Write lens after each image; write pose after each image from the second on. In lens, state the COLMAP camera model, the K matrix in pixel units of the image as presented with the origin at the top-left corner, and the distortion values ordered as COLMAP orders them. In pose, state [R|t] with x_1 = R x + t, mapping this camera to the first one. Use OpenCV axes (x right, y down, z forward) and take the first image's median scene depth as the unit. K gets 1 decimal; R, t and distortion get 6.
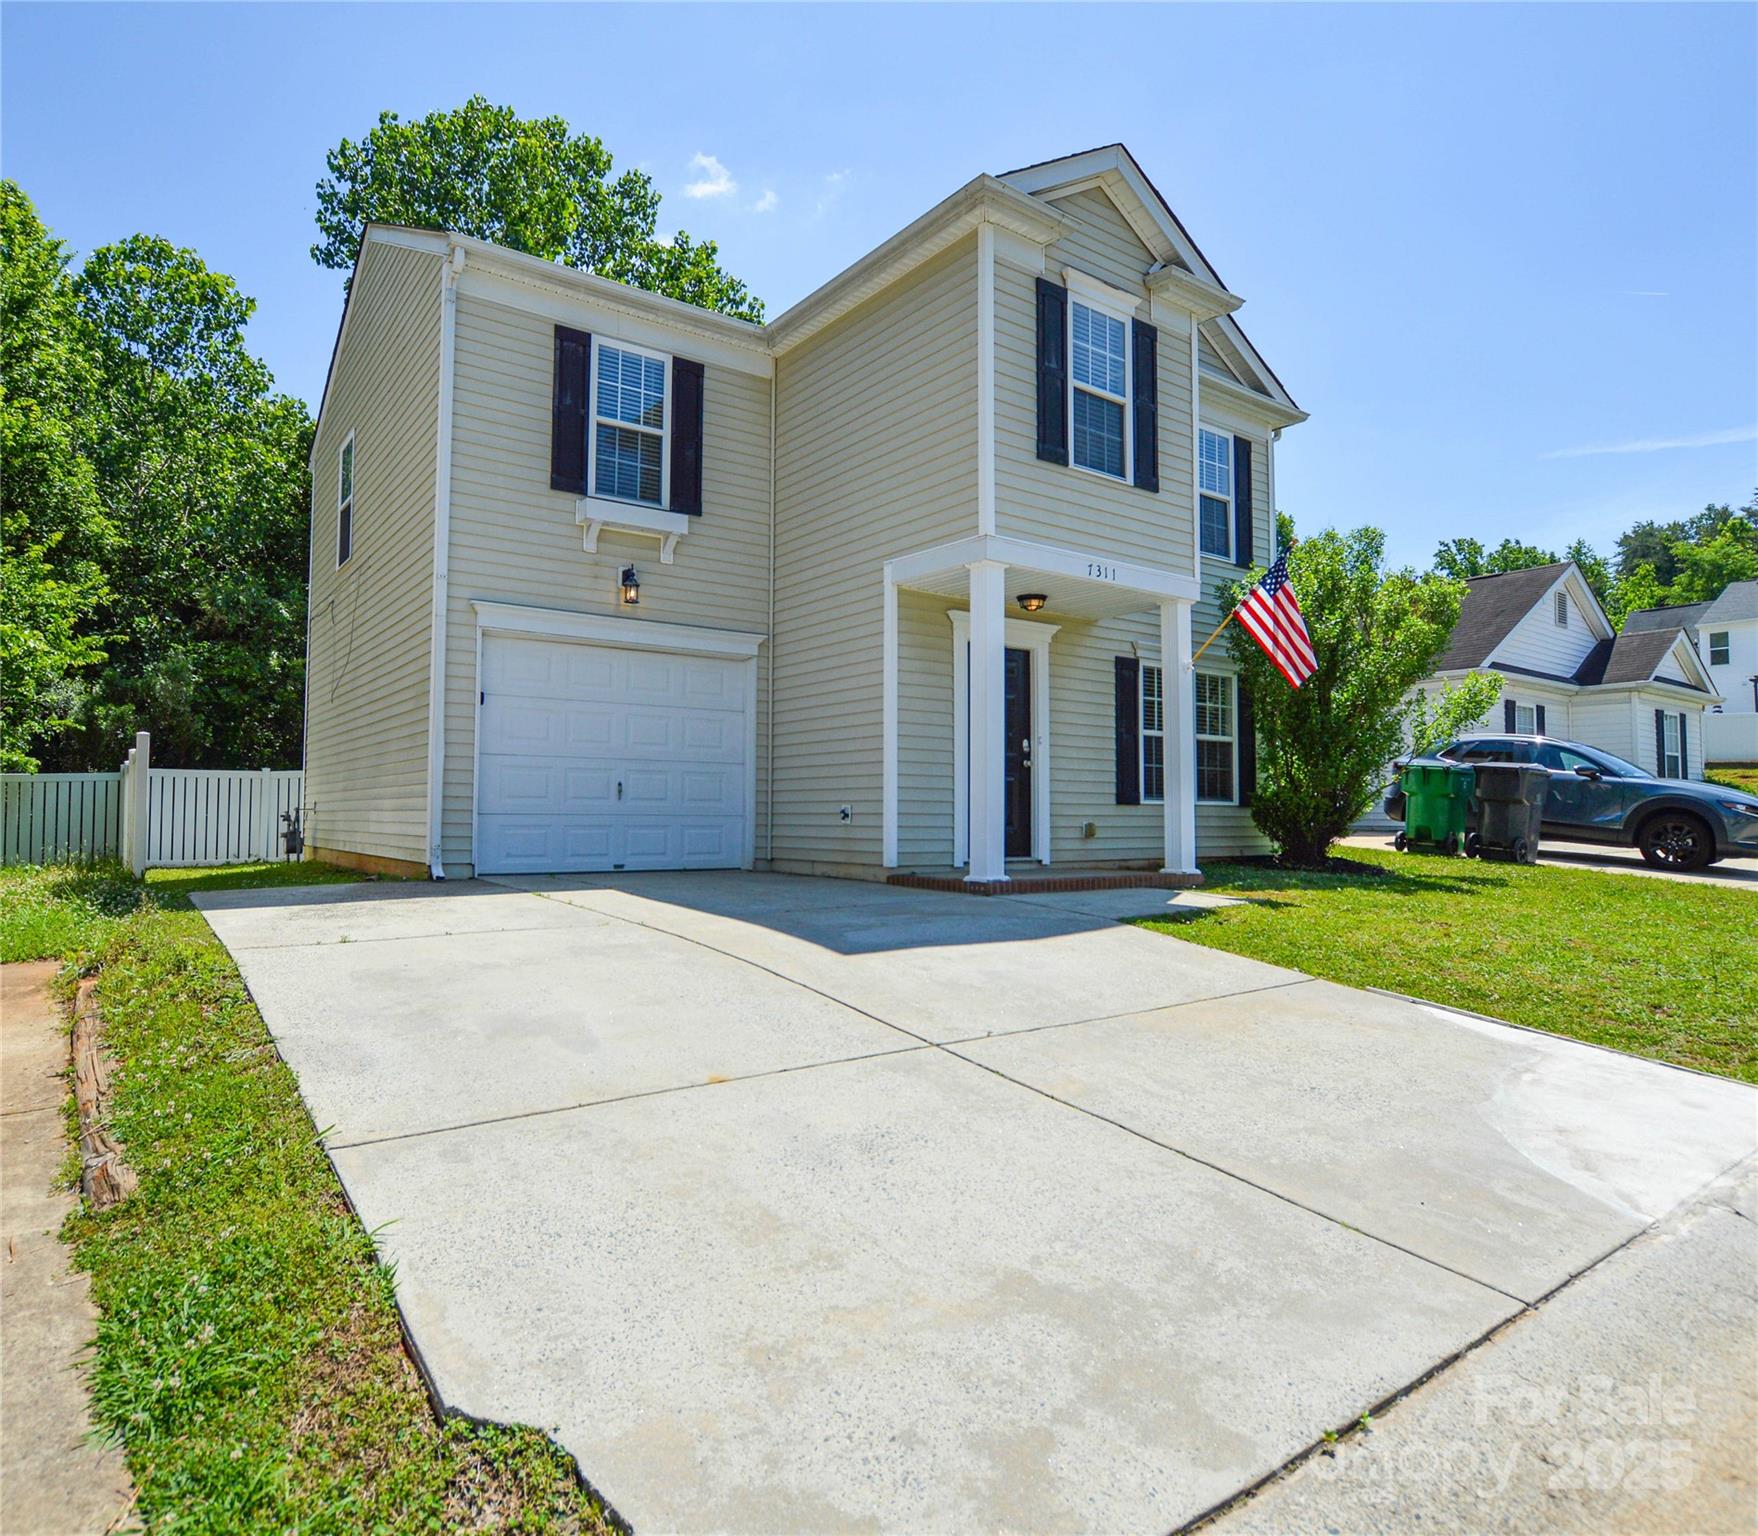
lens RADIAL K [[1053.3, 0, 884.3], [0, 1053.3, 768.6], [0, 0, 1]] dist [-0.006489, -0.002299]
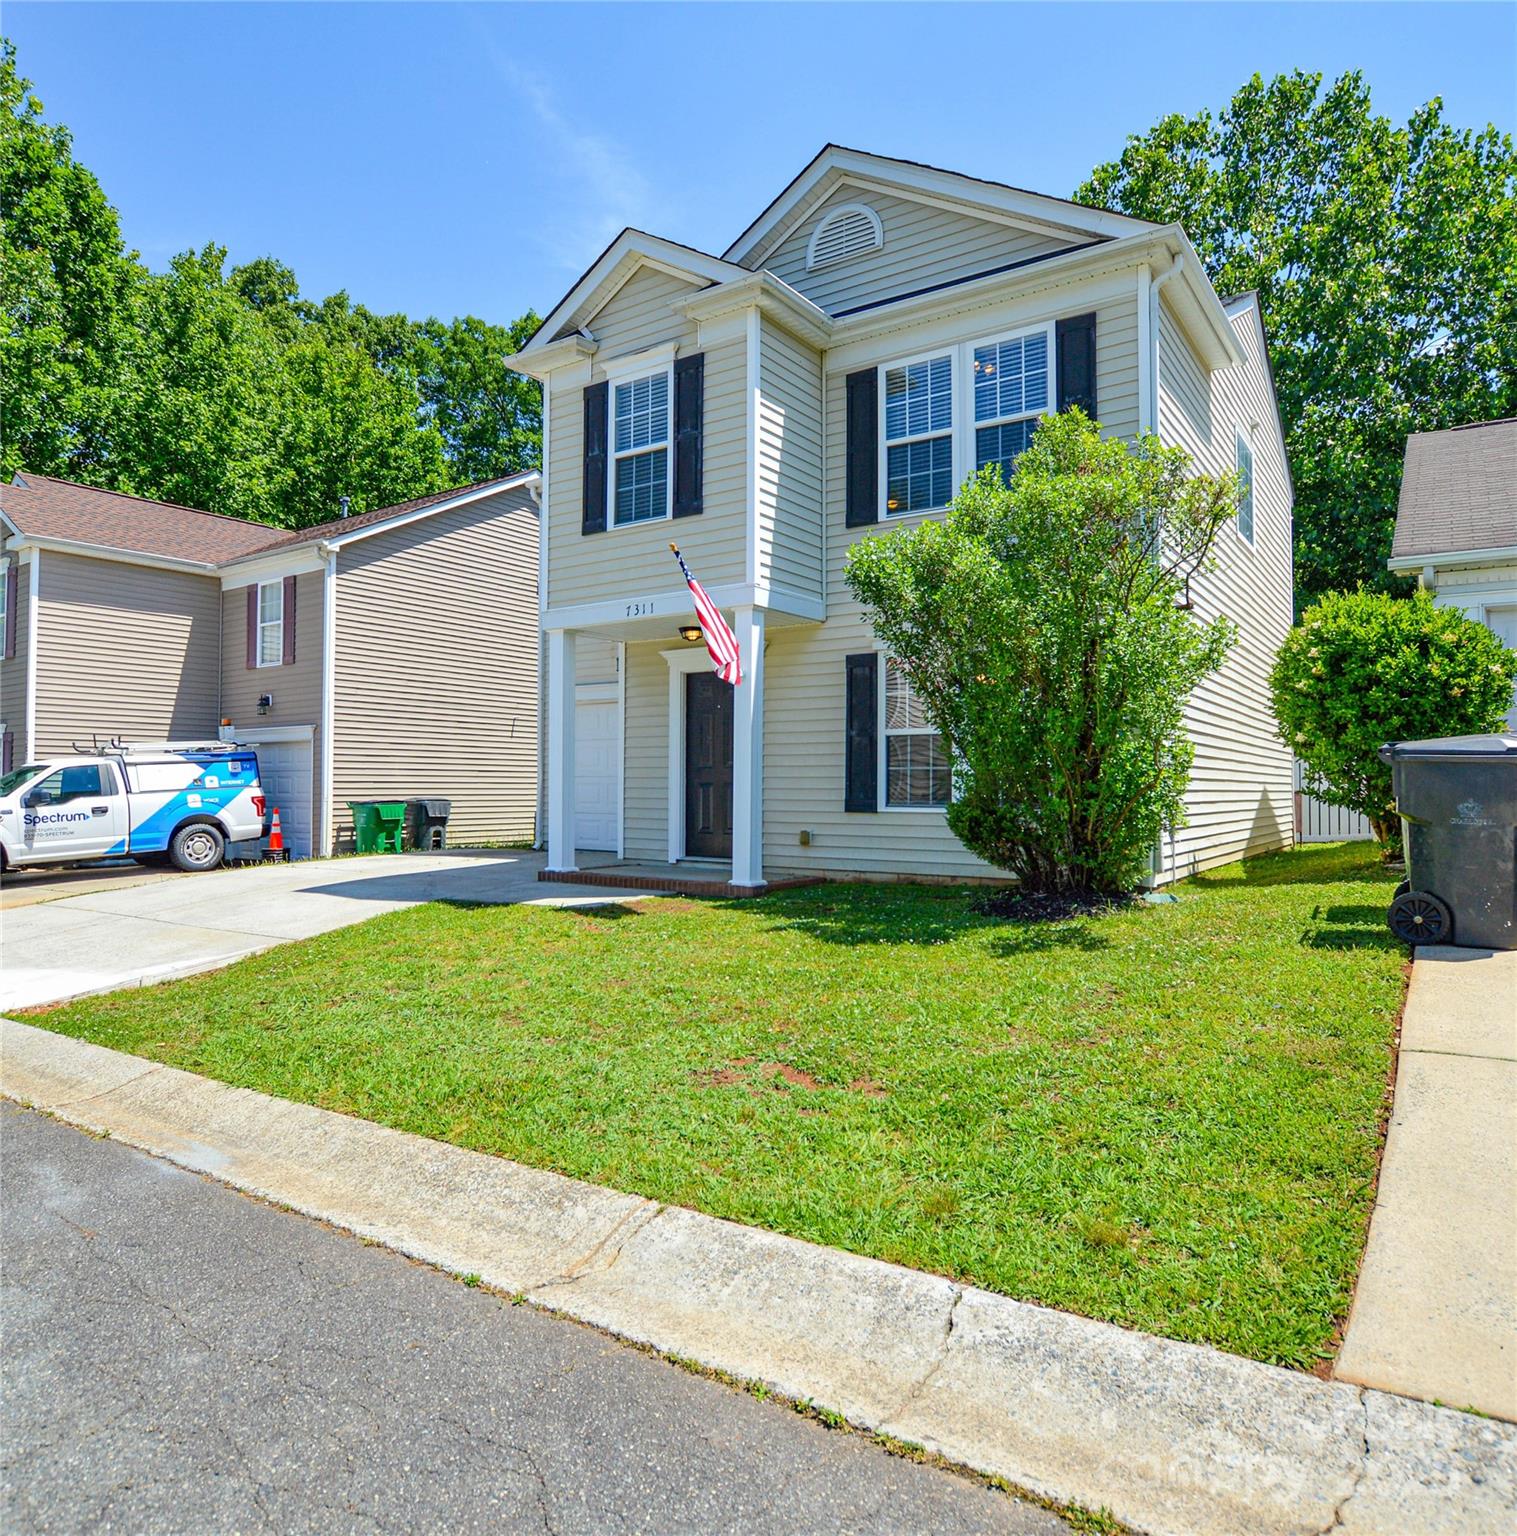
lens RADIAL K [[1050.8, 0, 758.5], [0, 1050.8, 766.2], [0, 0, 1]] dist [-0.004565, 0.000073]
pose [[0.340981, -0.029933, -0.939594, 1.172963], [0.041050, 0.999014, -0.016929, 0.006280], [0.939174, -0.032798, 0.341873, 0.650494]]
